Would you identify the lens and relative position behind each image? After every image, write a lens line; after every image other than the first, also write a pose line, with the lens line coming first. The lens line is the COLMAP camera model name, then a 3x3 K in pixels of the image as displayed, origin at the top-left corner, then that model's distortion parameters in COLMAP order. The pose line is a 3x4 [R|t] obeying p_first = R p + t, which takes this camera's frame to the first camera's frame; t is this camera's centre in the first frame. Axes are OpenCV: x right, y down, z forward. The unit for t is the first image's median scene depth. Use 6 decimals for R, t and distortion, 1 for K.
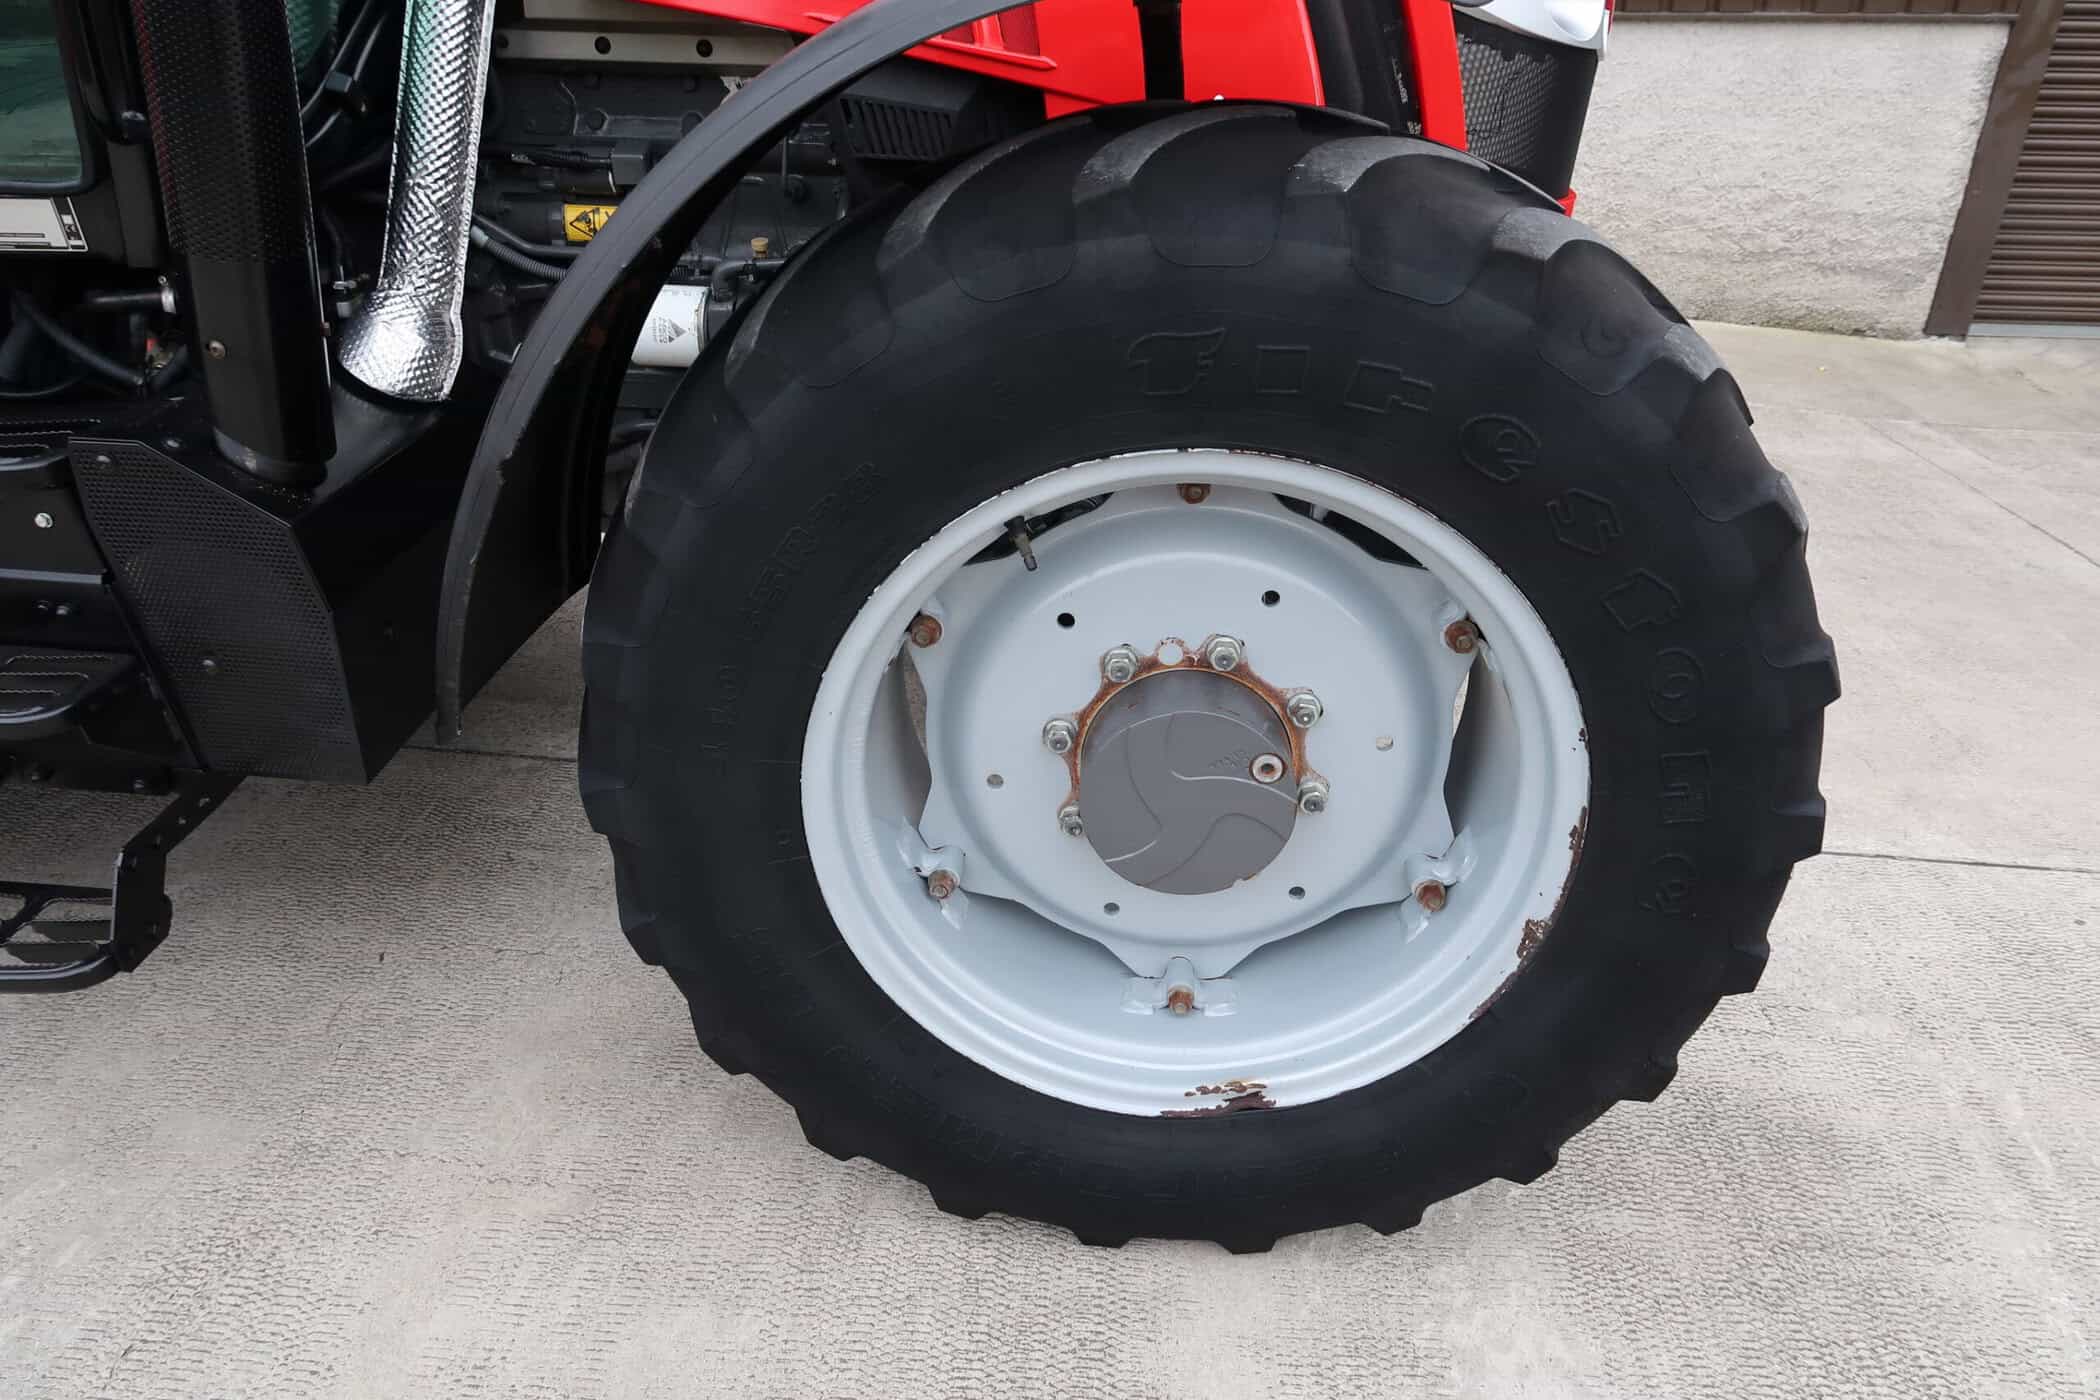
lens RADIAL K [[1438.1, 0, 1039.6], [0, 1438.1, 696.7], [0, 0, 1]] dist [-0.025322, 0.007858]
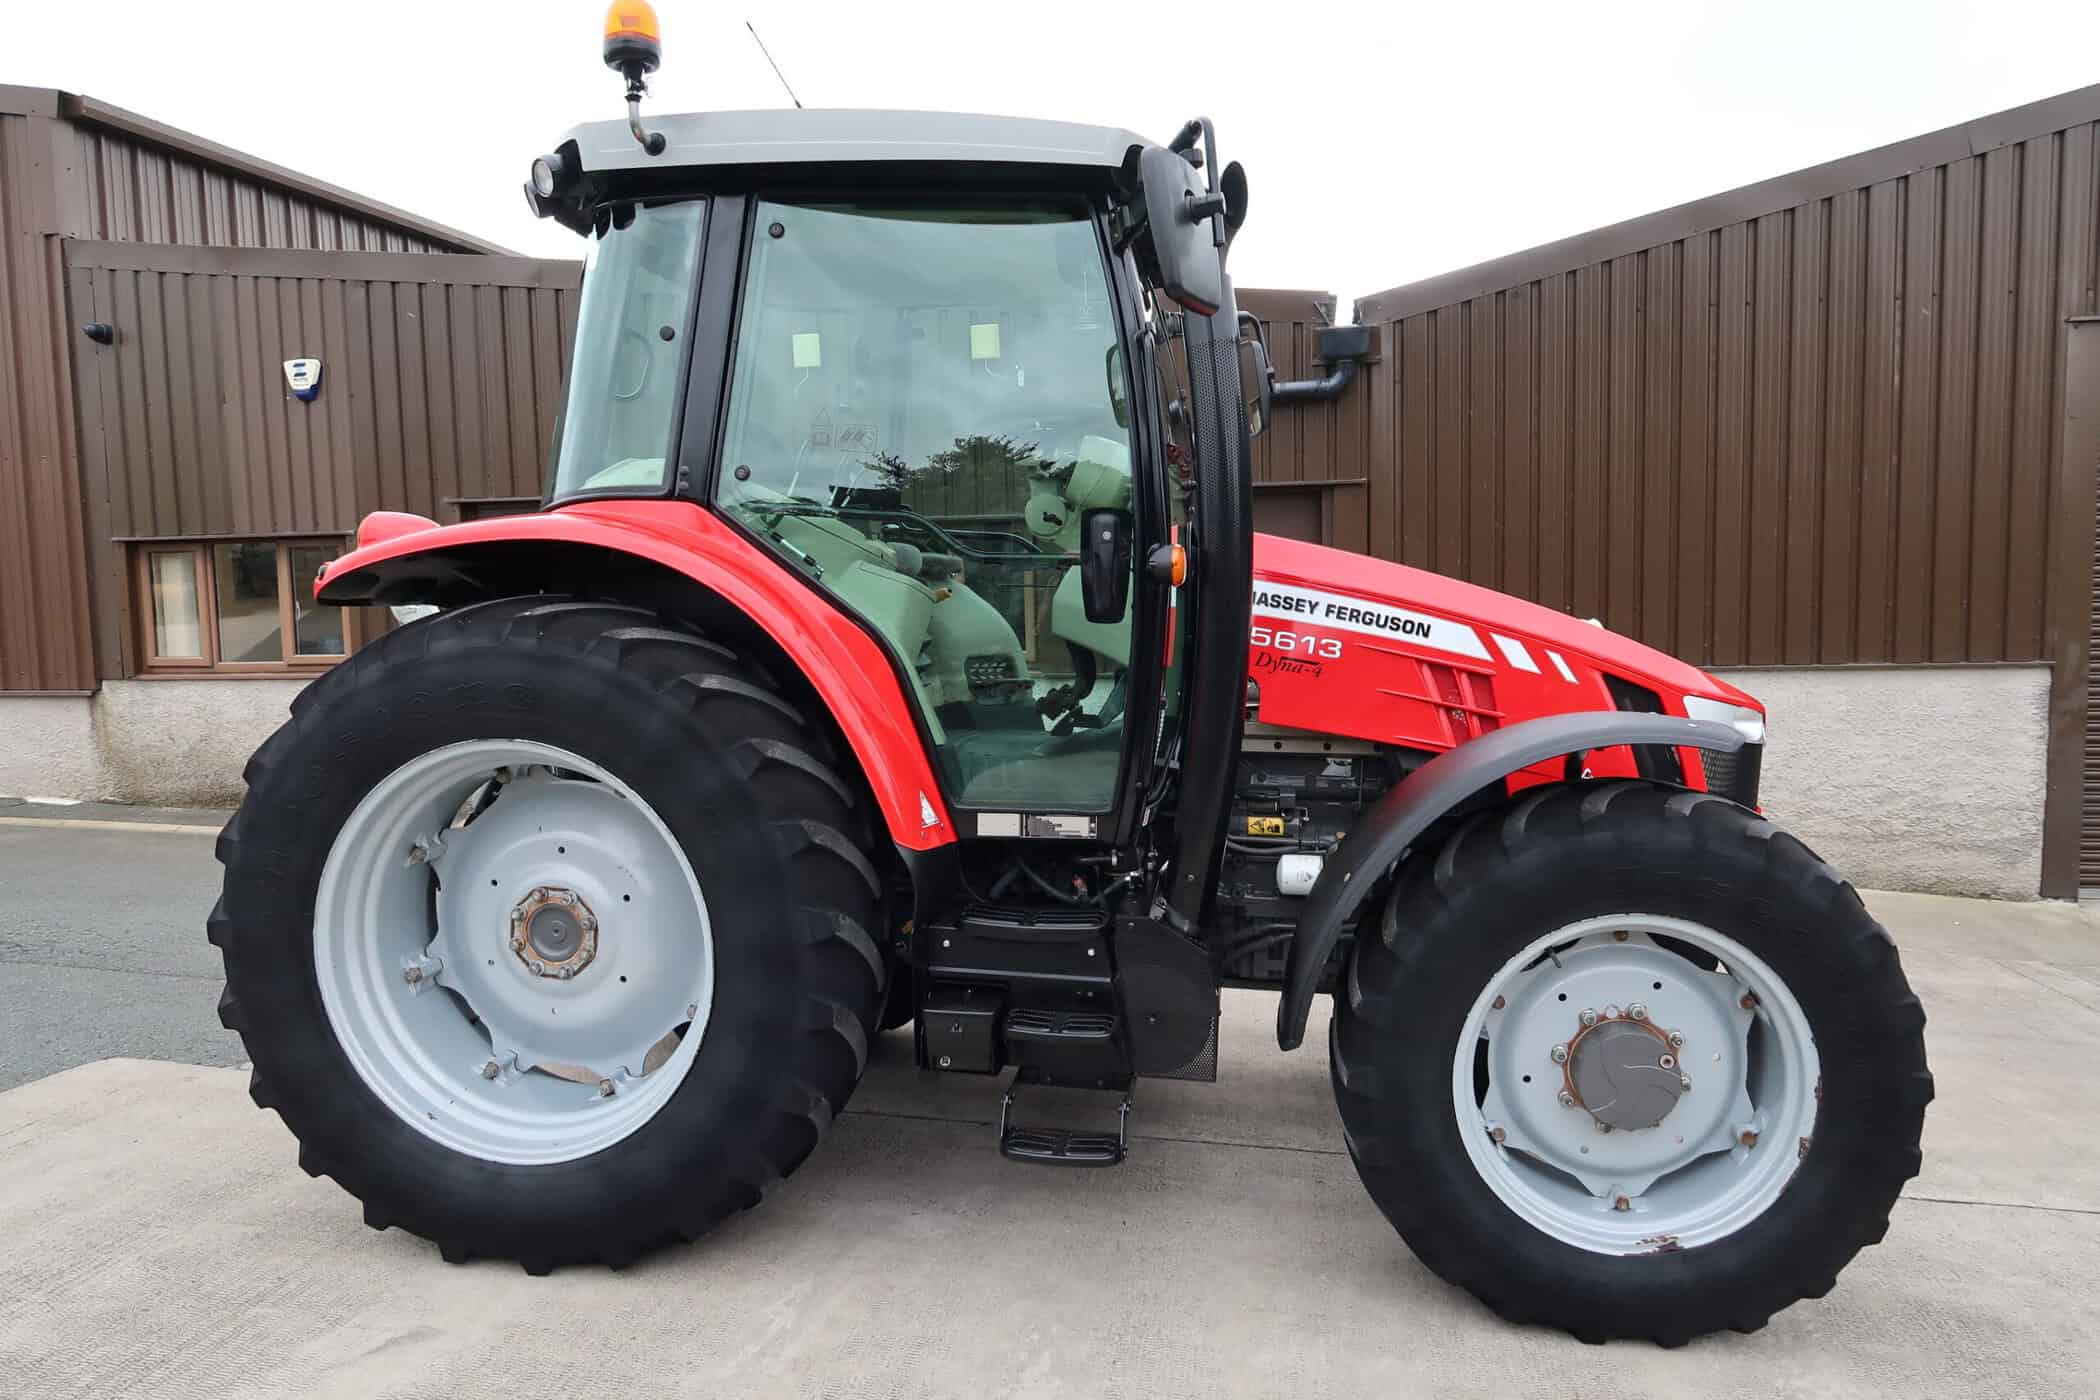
lens RADIAL K [[1438.1, 0, 1041.0], [0, 1438.1, 713.2], [0, 0, 1]] dist [-0.025322, 0.007858]
pose [[0.995448, -0.012254, -0.094513, -0.479475], [-0.024486, 0.925525, -0.377893, 0.334583], [0.092105, 0.378487, 0.921012, -1.079451]]
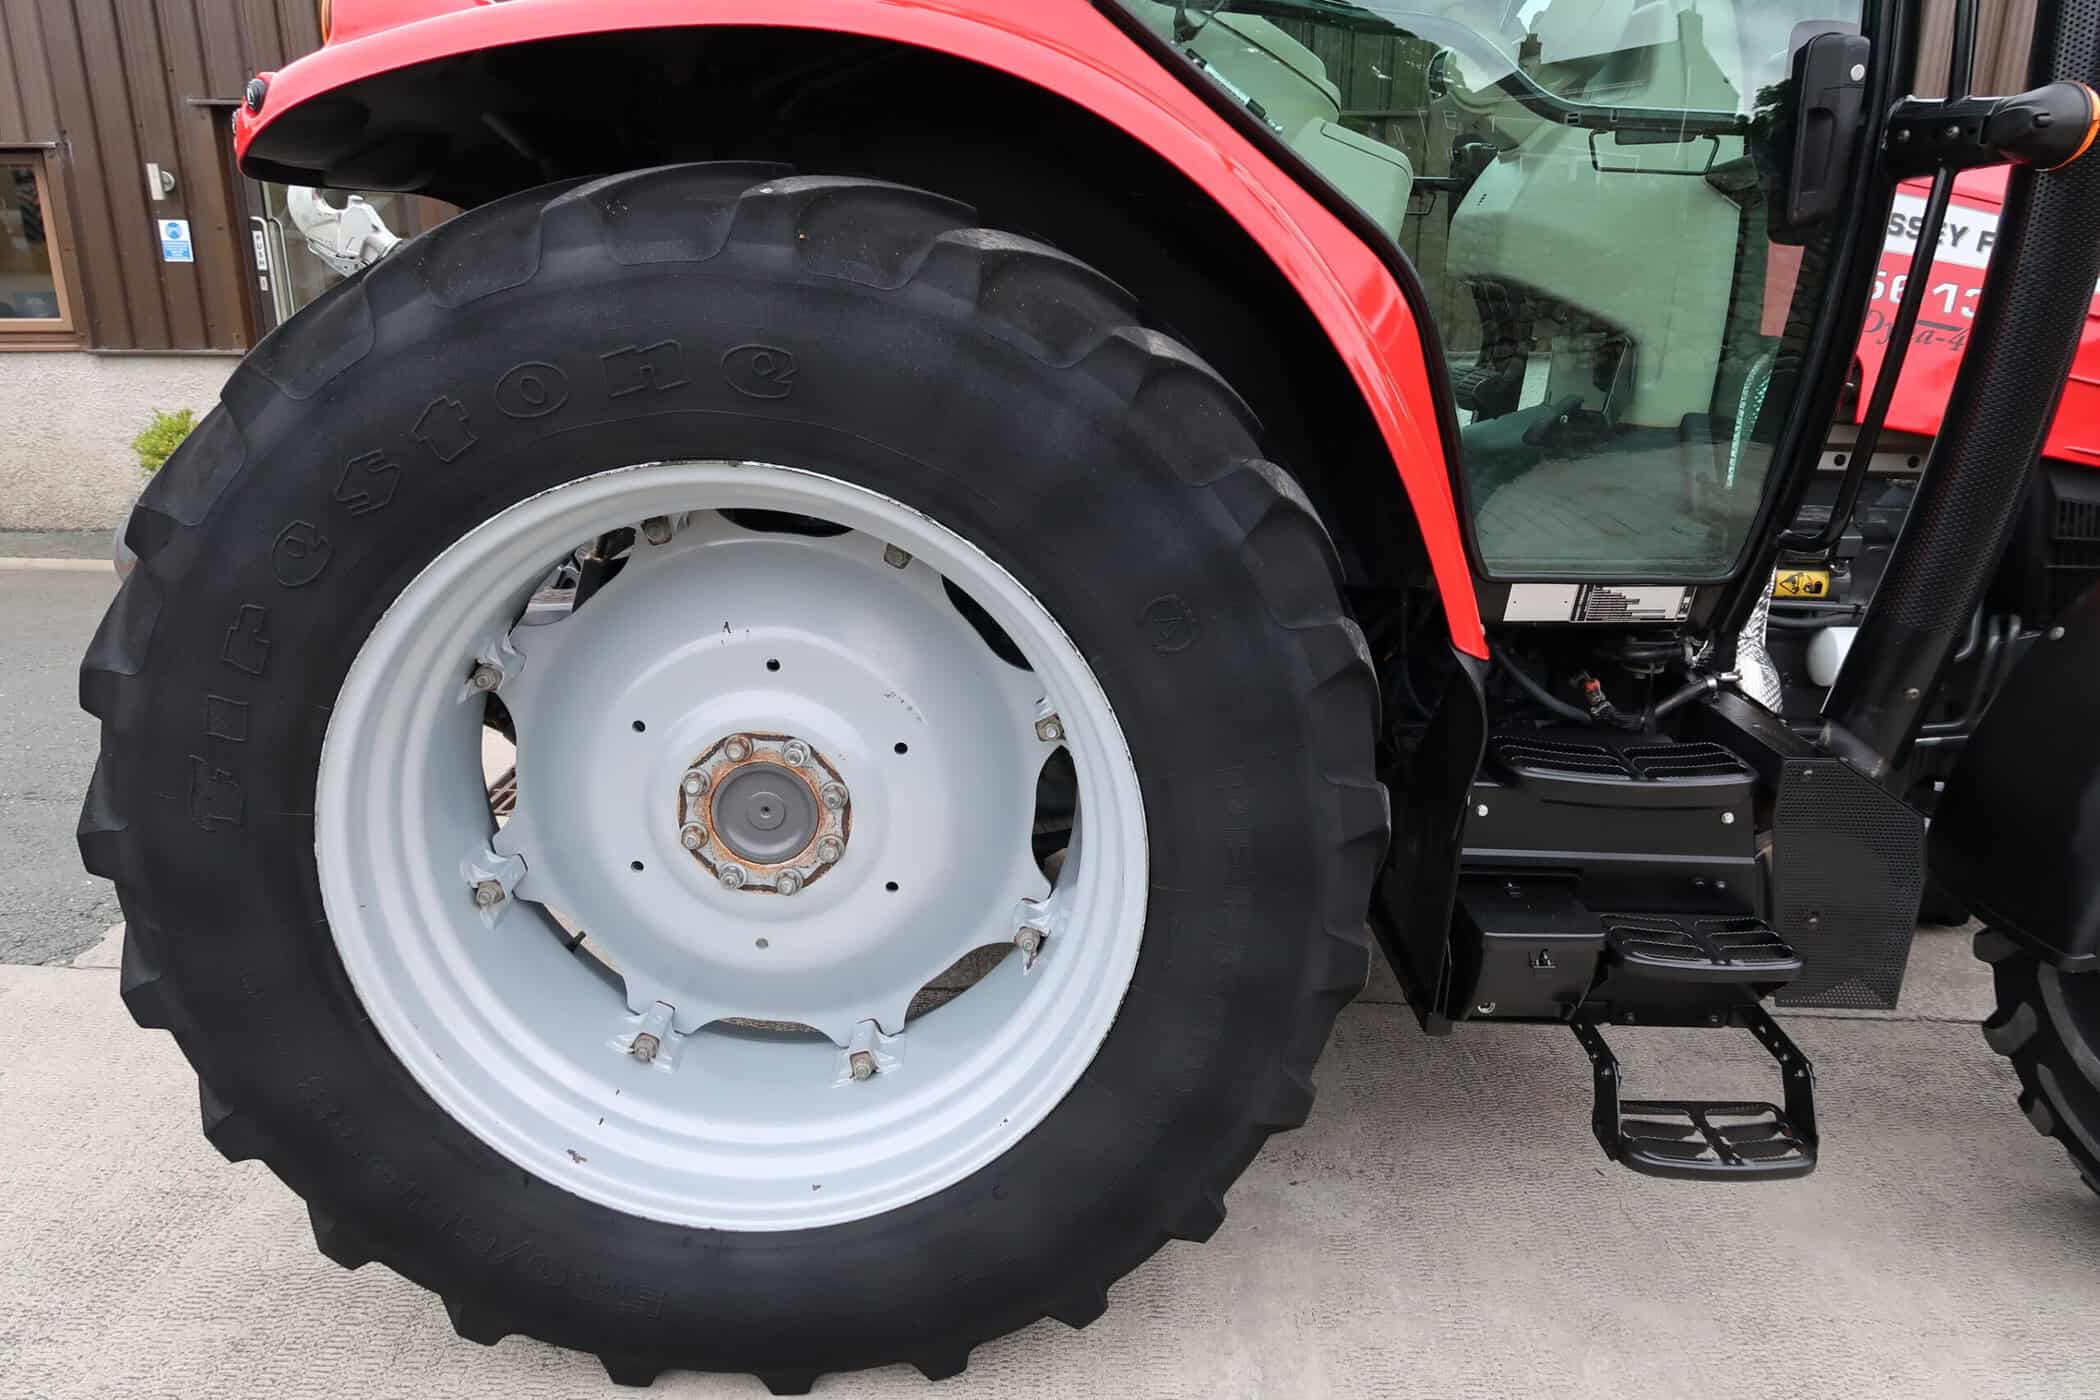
lens RADIAL K [[1438.1, 0, 1038.7], [0, 1438.1, 701.9], [0, 0, 1]] dist [-0.025322, 0.007858]
pose [[0.997079, -0.025145, 0.072119, -1.243198], [0.037703, 0.983225, -0.178458, -0.012746], [-0.066422, 0.180656, 0.981301, -0.265961]]
